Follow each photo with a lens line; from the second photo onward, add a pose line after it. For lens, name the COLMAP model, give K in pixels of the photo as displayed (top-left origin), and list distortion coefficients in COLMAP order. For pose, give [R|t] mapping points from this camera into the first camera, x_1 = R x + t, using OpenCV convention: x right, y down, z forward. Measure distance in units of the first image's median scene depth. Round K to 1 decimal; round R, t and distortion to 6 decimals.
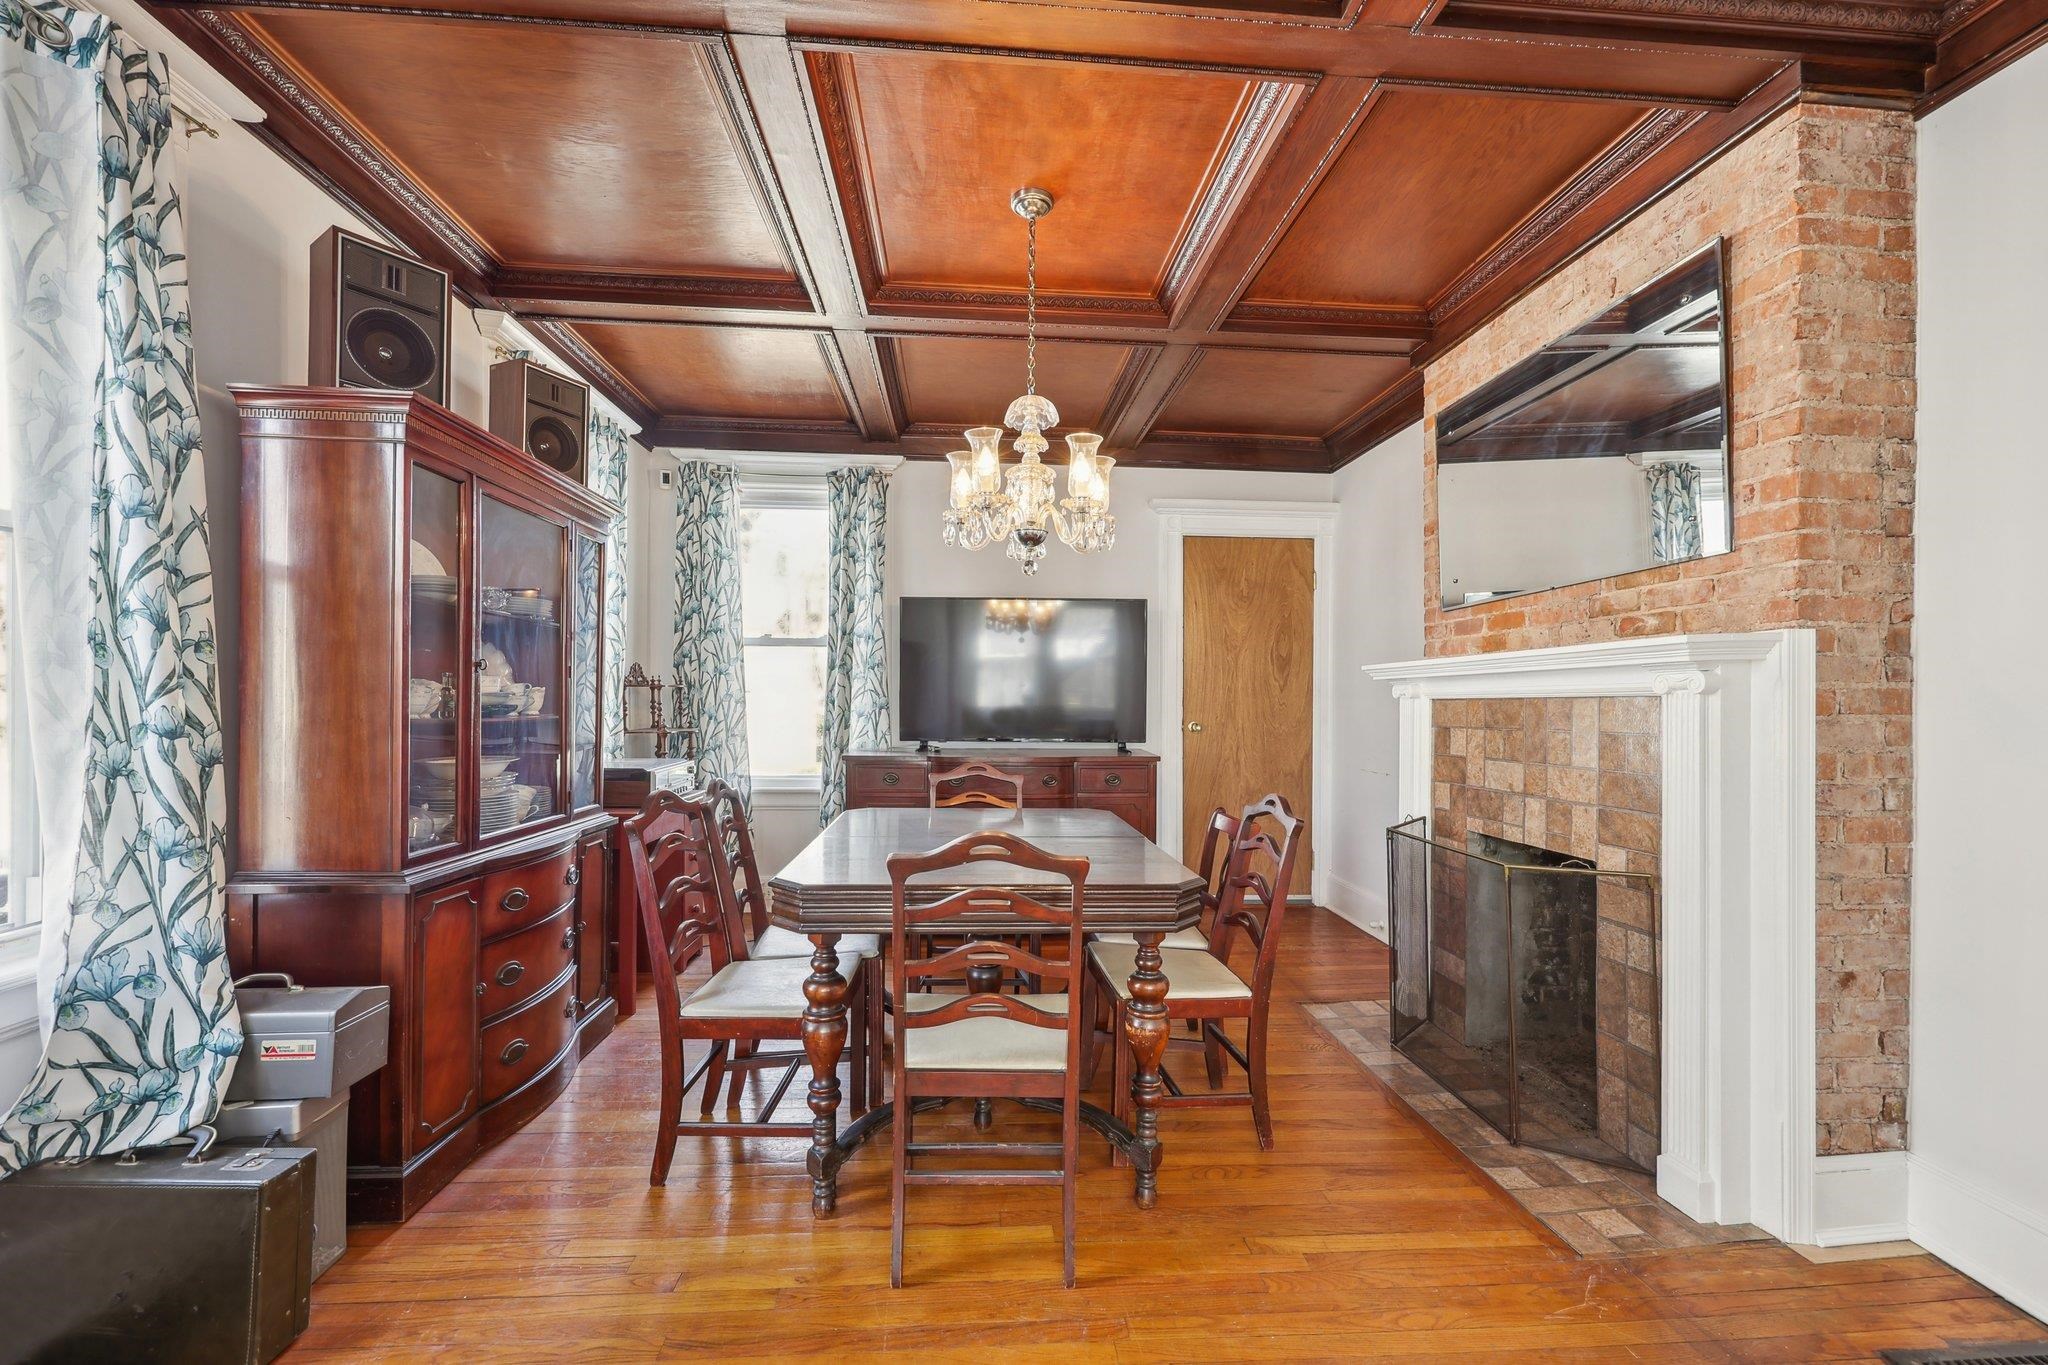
lens RADIAL K [[825.1, 0, 1024.8], [0, 825.1, 696.0], [0, 0, 1]] dist [0.001219, -0.000535]
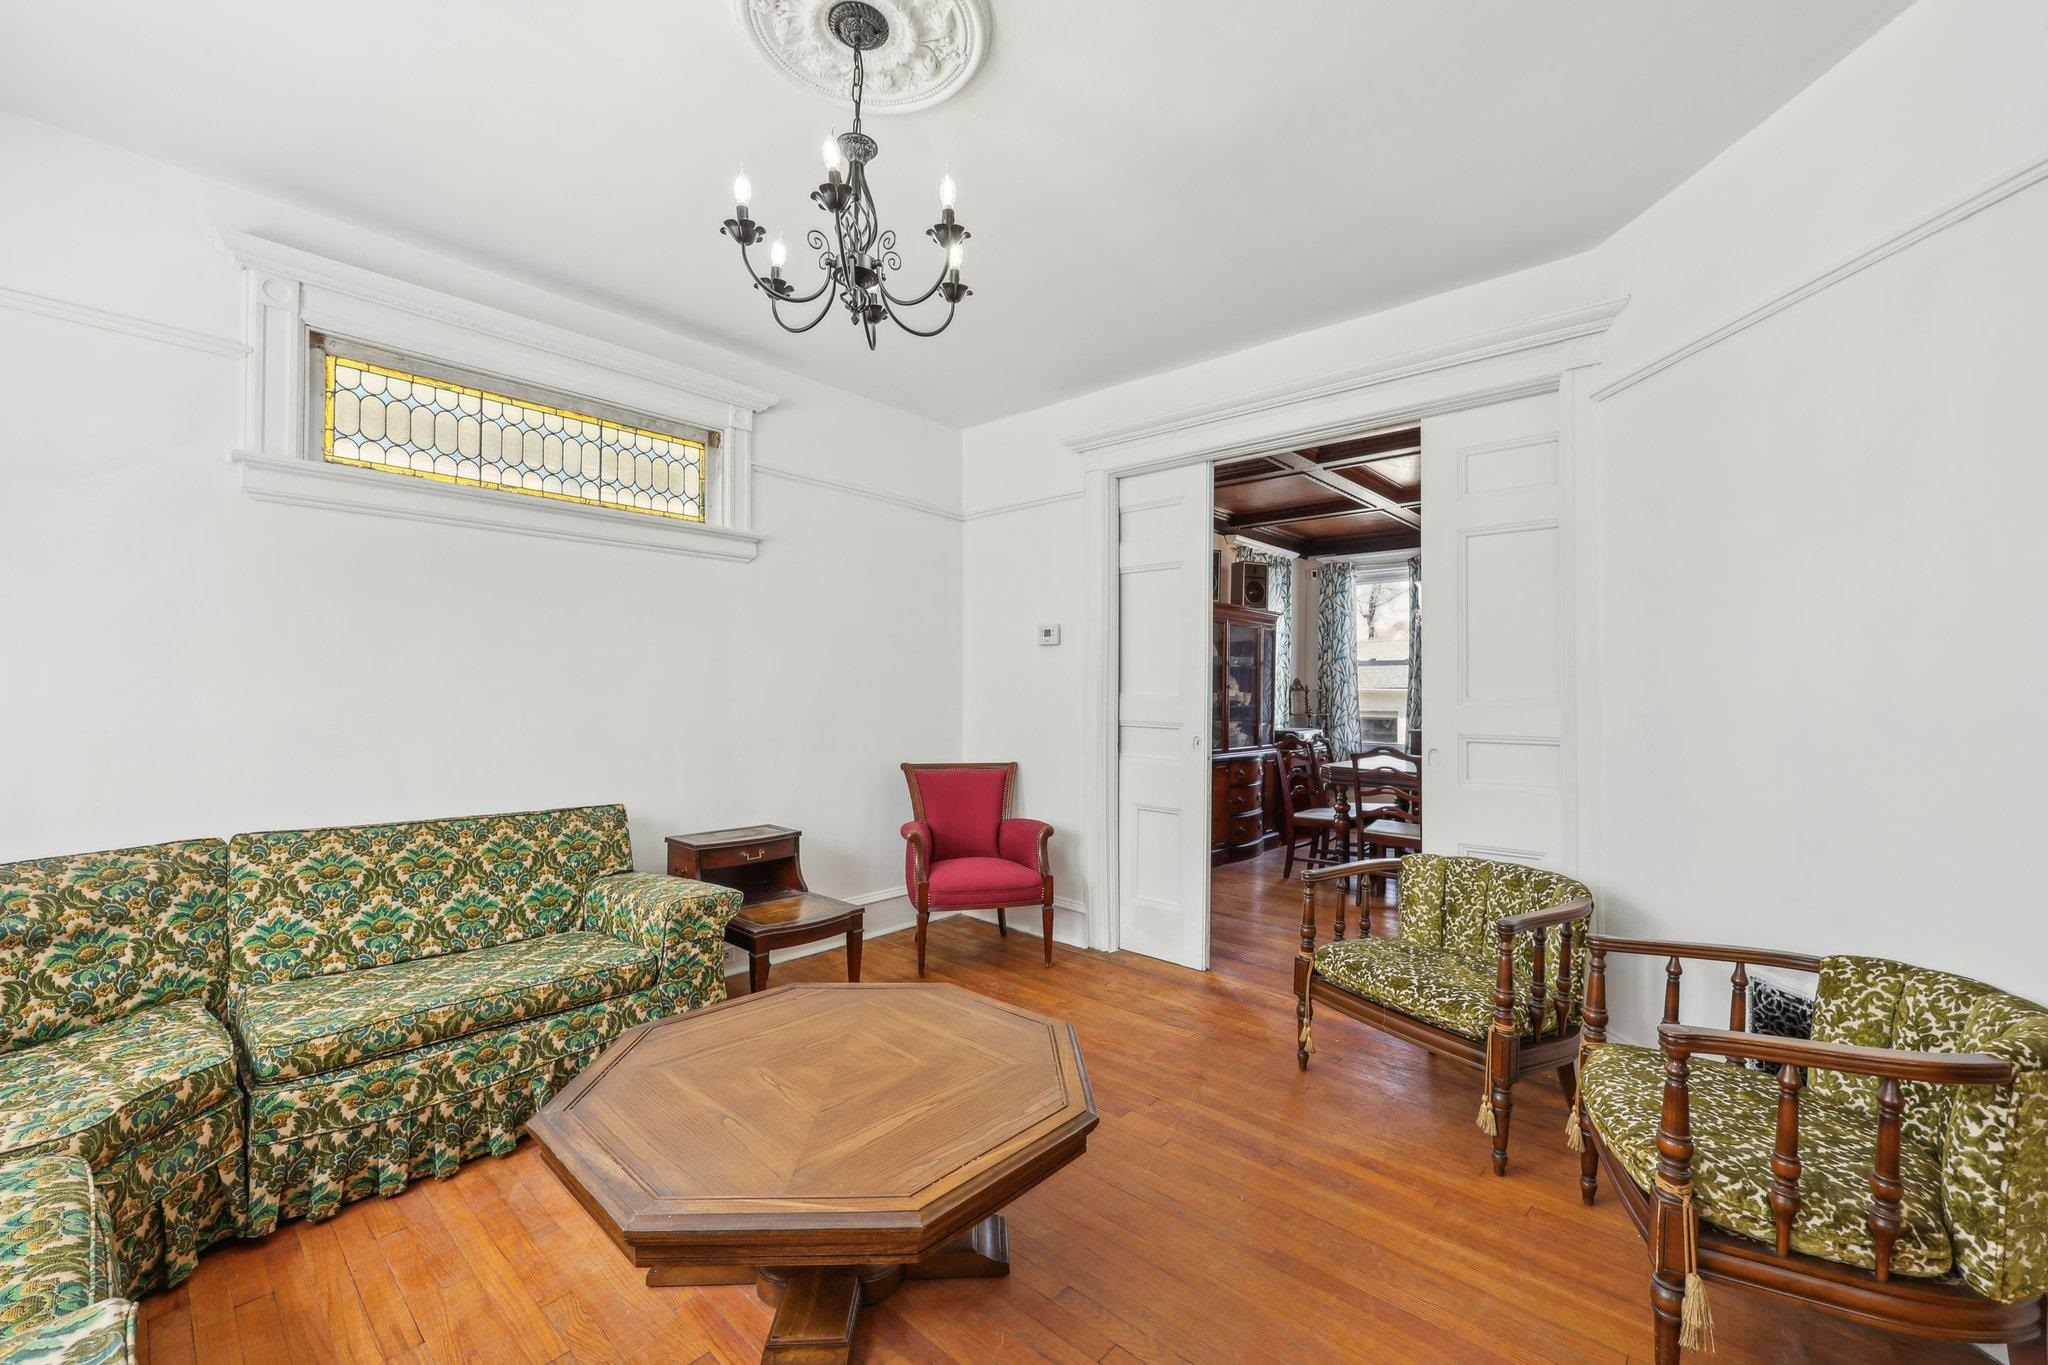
lens RADIAL K [[825.1, 0, 1025.2], [0, 825.1, 689.4], [0, 0, 1]] dist [0.001219, -0.000535]
pose [[0.690543, -0.000958, -0.723290, 0.659545], [0.002206, 0.999997, 0.000782, -0.024715], [0.723288, -0.002136, 0.690544, -1.066217]]
